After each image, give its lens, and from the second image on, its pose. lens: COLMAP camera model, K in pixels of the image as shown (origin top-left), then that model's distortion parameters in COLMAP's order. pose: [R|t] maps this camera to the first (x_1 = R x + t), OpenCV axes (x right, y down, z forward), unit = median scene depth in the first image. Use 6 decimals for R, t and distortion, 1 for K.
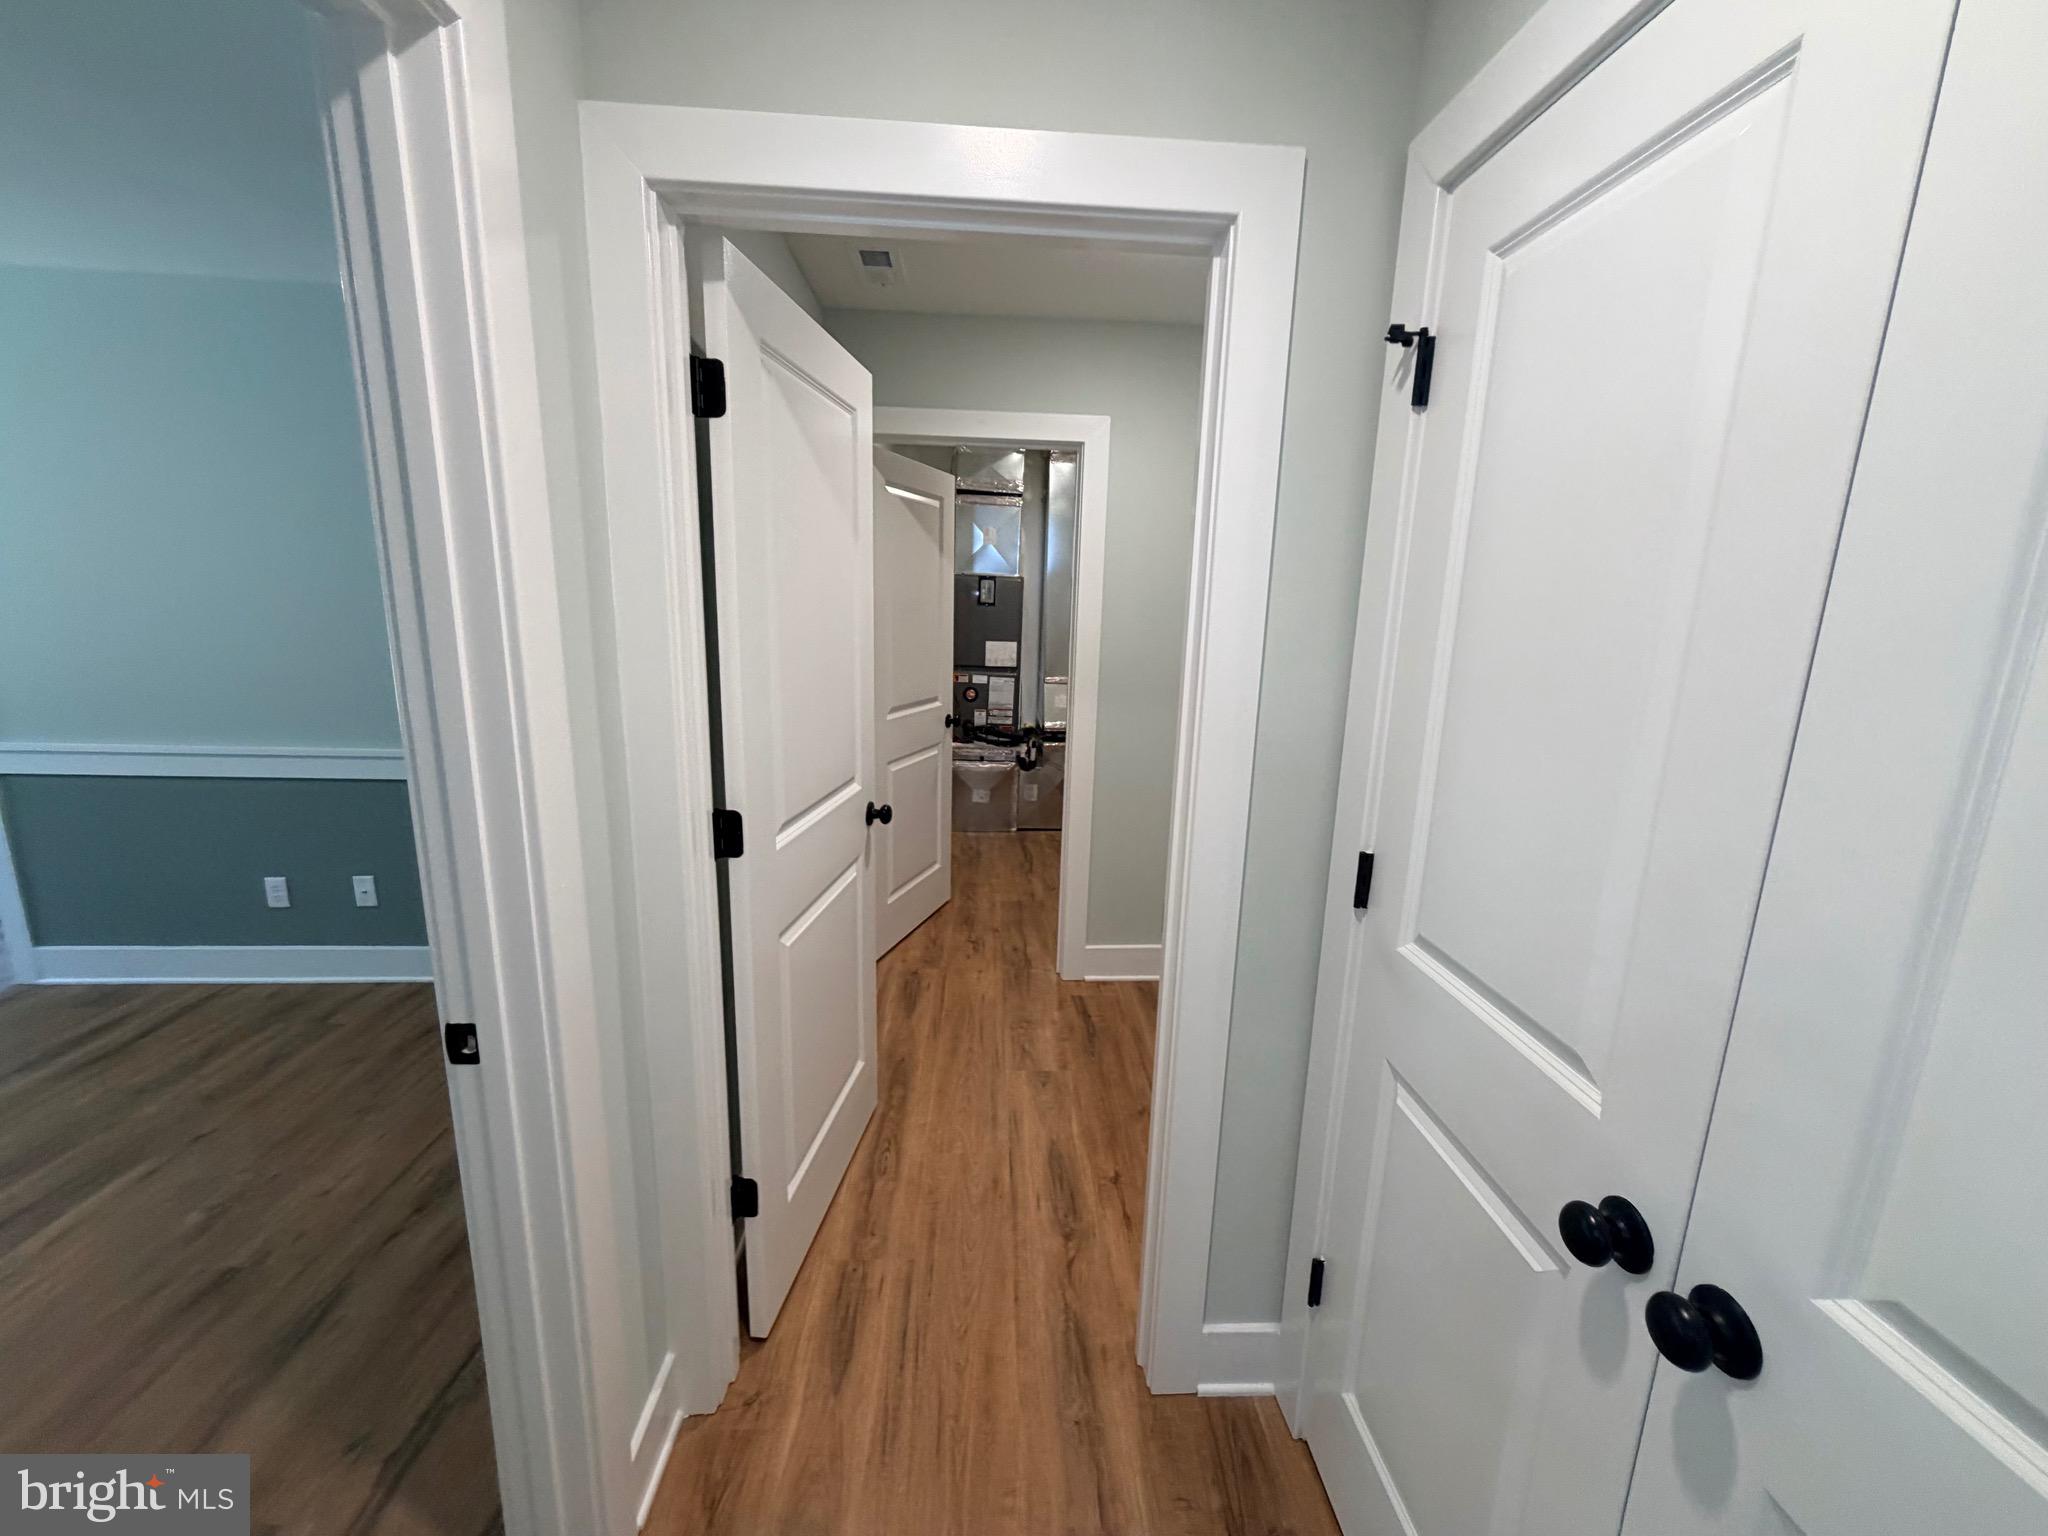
lens RADIAL K [[818.8, 0, 1018.1], [0, 818.8, 772.8], [0, 0, 1]] dist [0.000207, 0.000522]
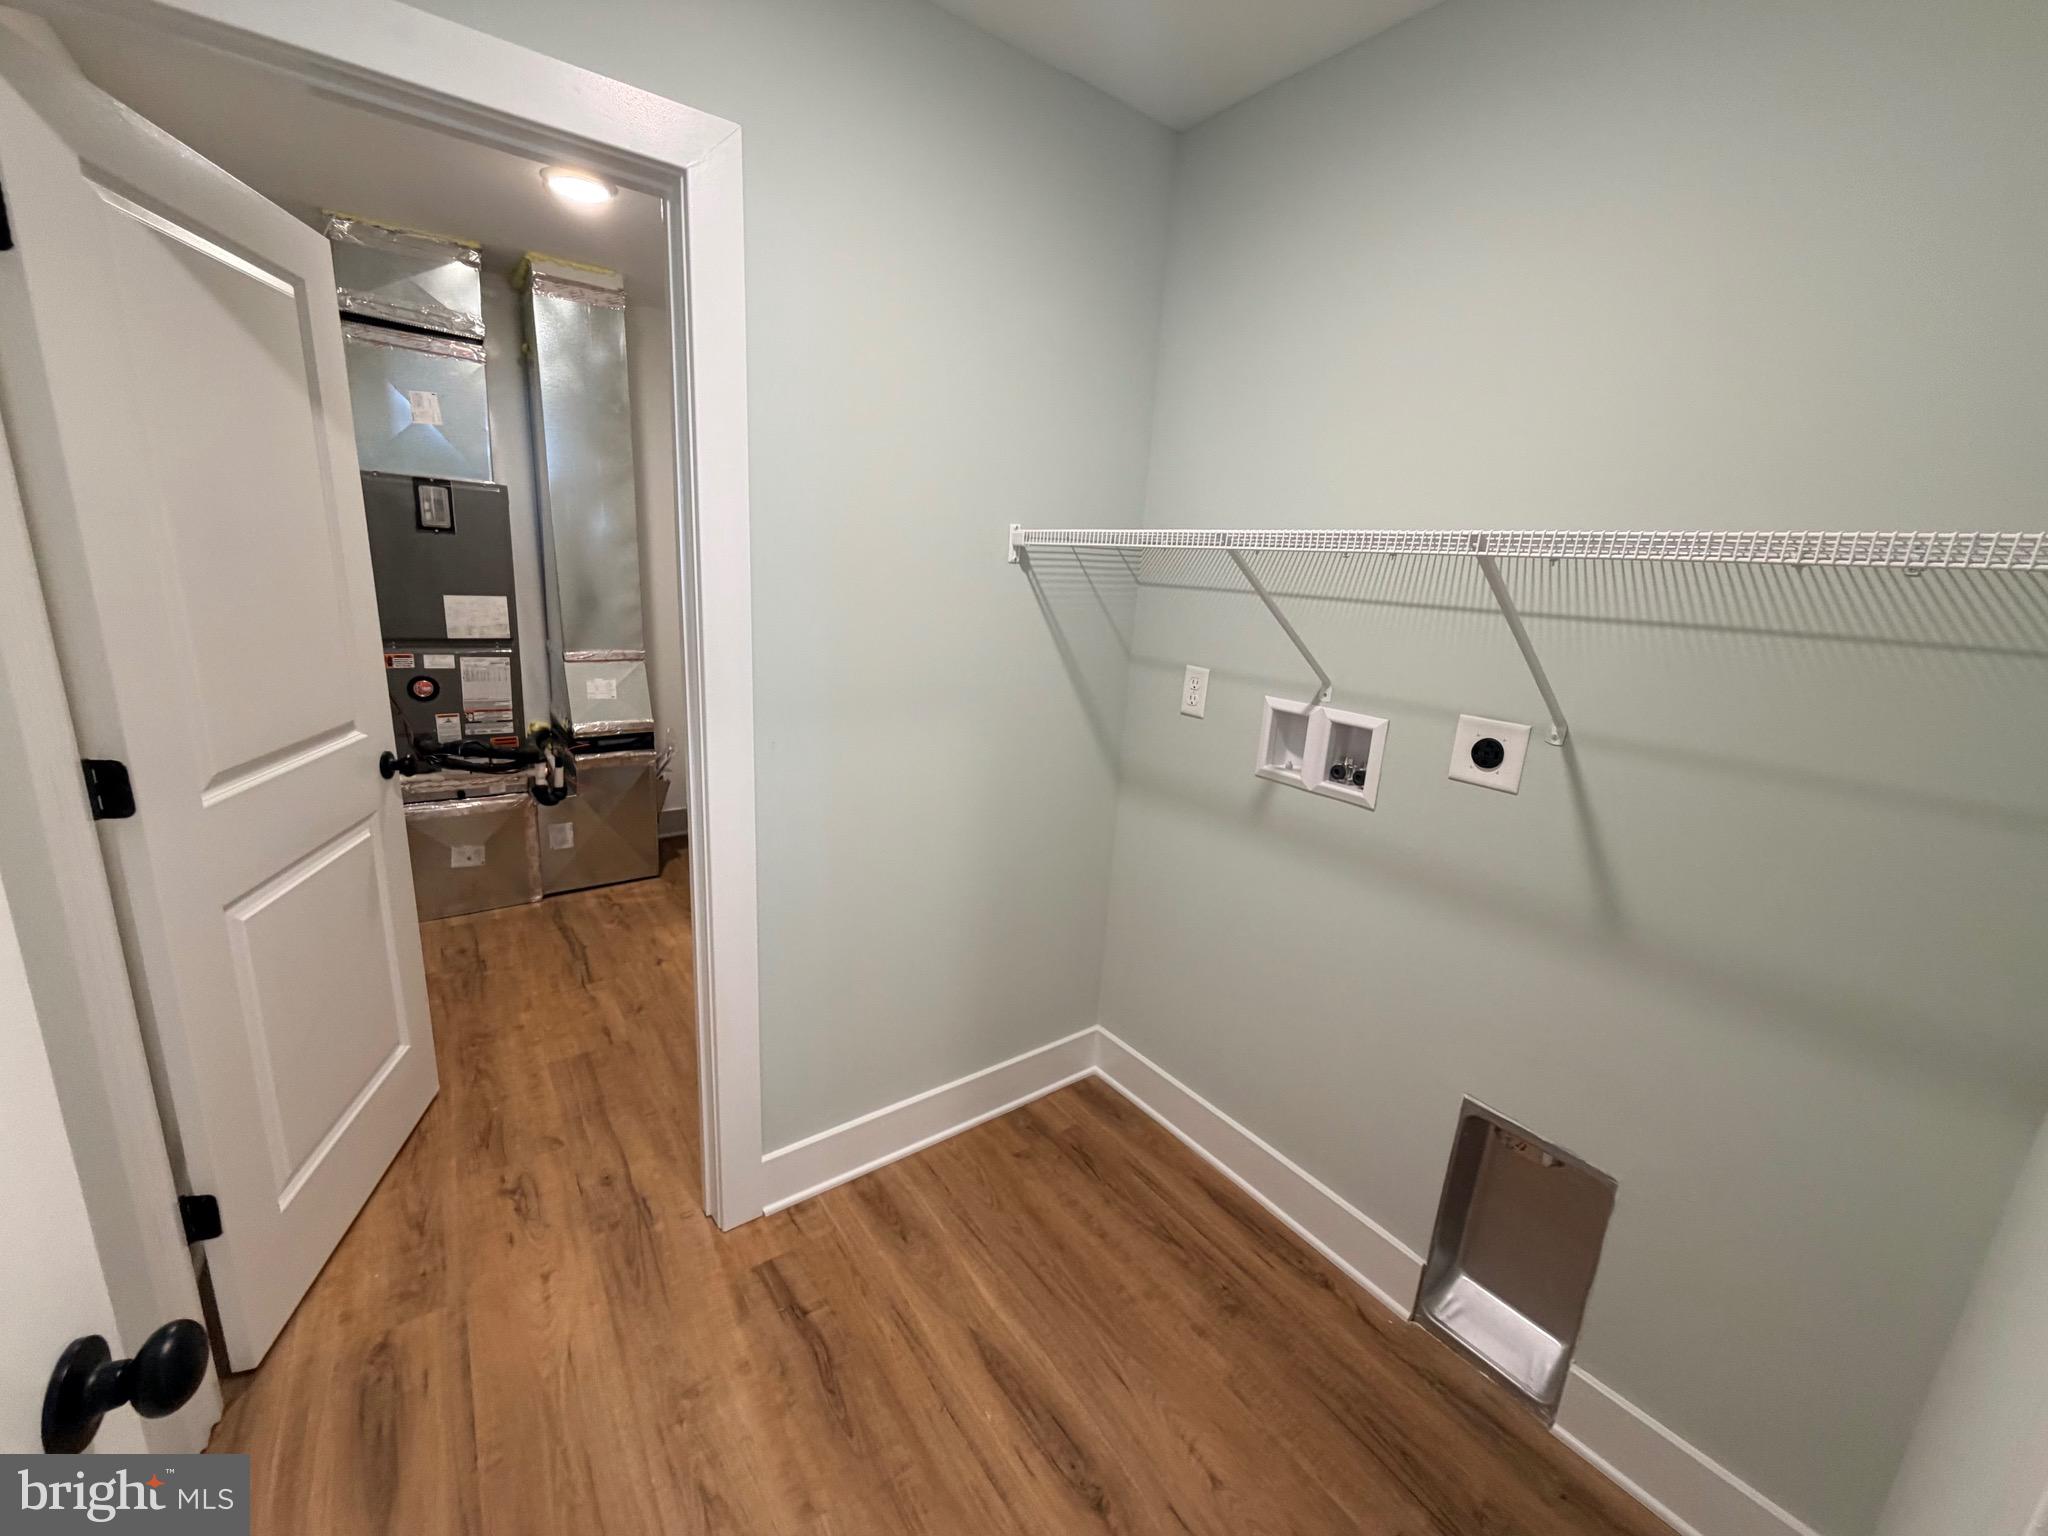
lens RADIAL K [[818.8, 0, 1019.1], [0, 818.8, 766.5], [0, 0, 1]] dist [0.000207, 0.000522]
pose [[0.832305, -0.114212, 0.542424, -0.028353], [0.081530, 0.993124, 0.084011, -0.056608], [-0.548290, -0.025699, 0.835894, 0.294654]]
